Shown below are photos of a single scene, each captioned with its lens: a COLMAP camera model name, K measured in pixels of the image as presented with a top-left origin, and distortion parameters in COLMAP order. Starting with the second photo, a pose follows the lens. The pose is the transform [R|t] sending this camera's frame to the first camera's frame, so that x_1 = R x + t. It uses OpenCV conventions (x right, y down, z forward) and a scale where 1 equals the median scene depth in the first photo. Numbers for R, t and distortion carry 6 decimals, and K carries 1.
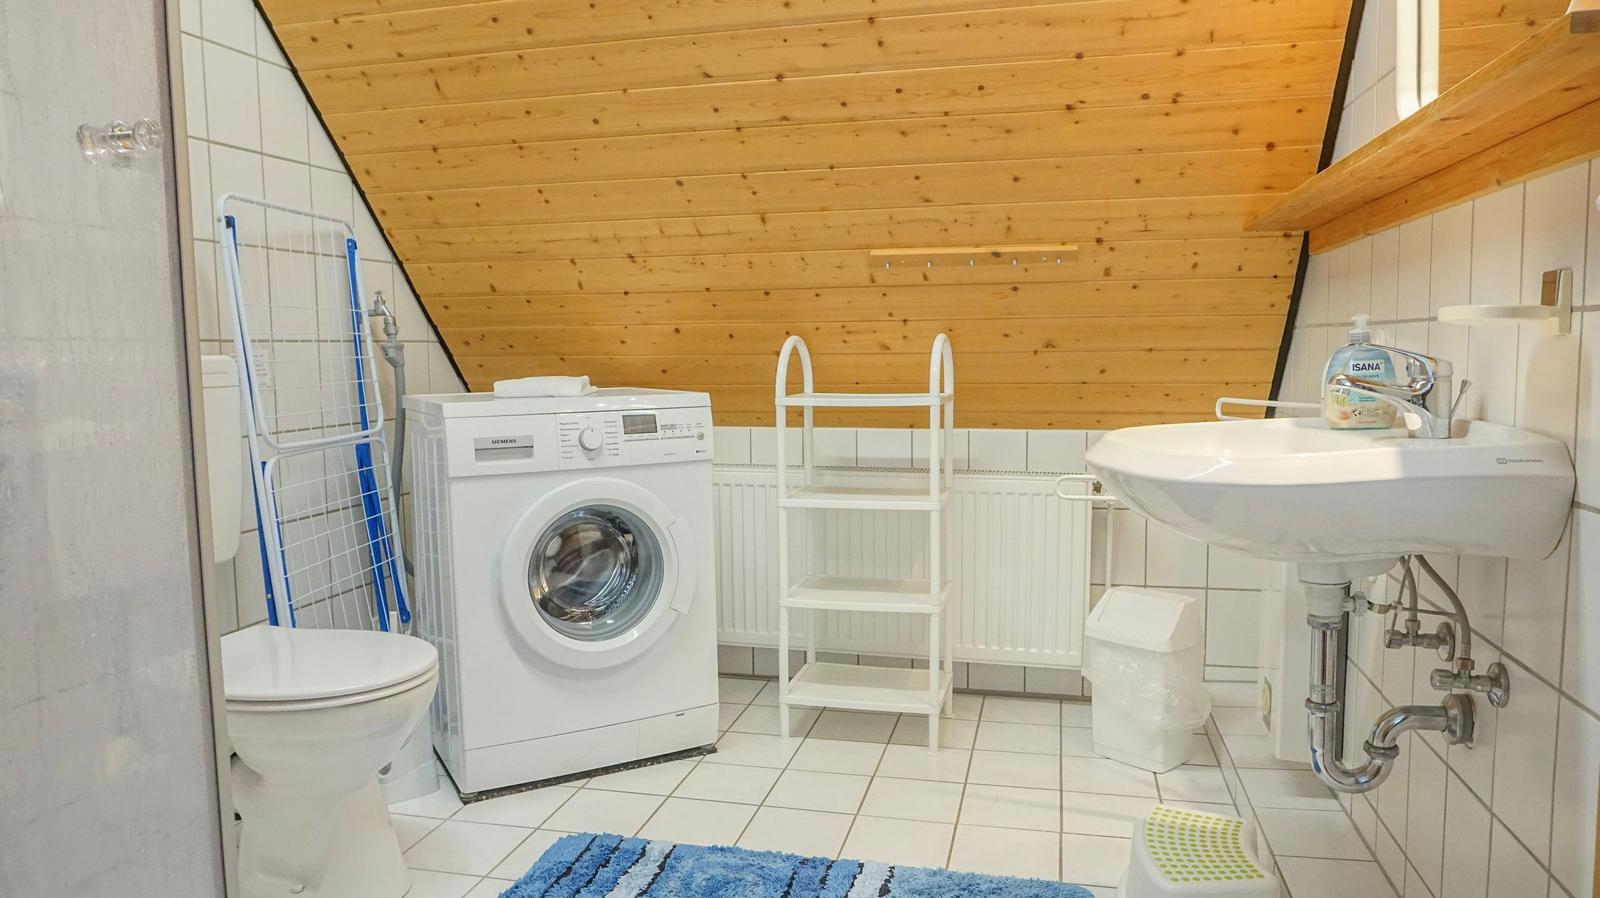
lens RADIAL K [[1063.6, 0, 810.3], [0, 1063.6, 447.8], [0, 0, 1]] dist [-0.037230, 0.024374]
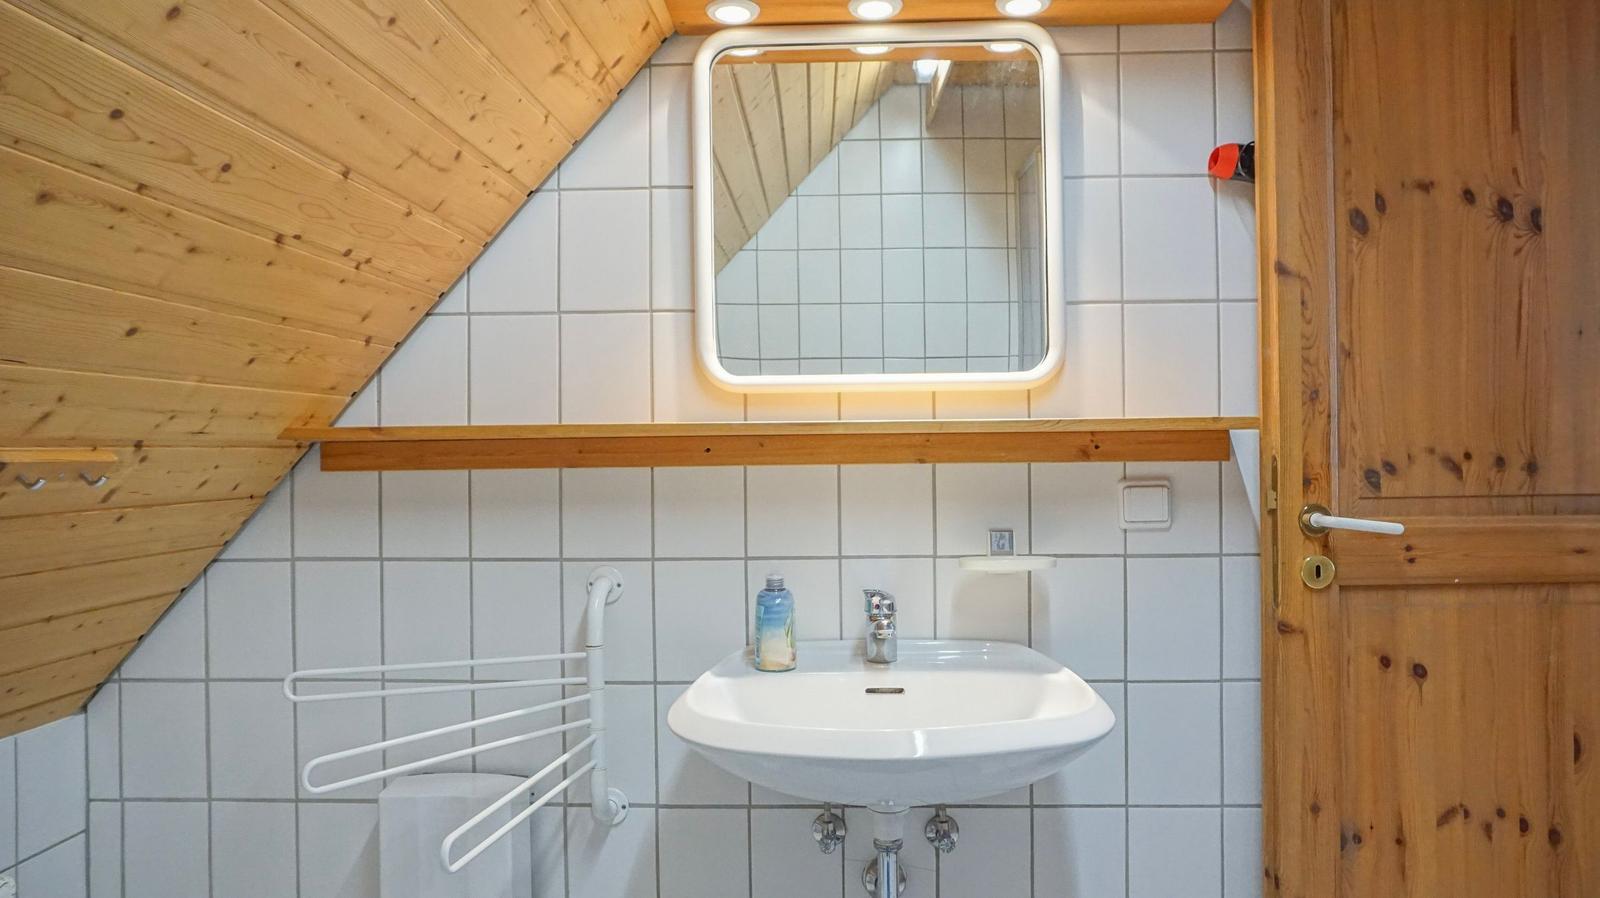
lens RADIAL K [[1063.6, 0, 810.3], [0, 1063.6, 447.8], [0, 0, 1]] dist [-0.037230, 0.024374]
pose [[-0.178493, 0.012923, 0.983856, -0.379897], [0.101565, 0.994814, 0.005359, -0.171068], [-0.978685, 0.100882, -0.178880, 0.796267]]
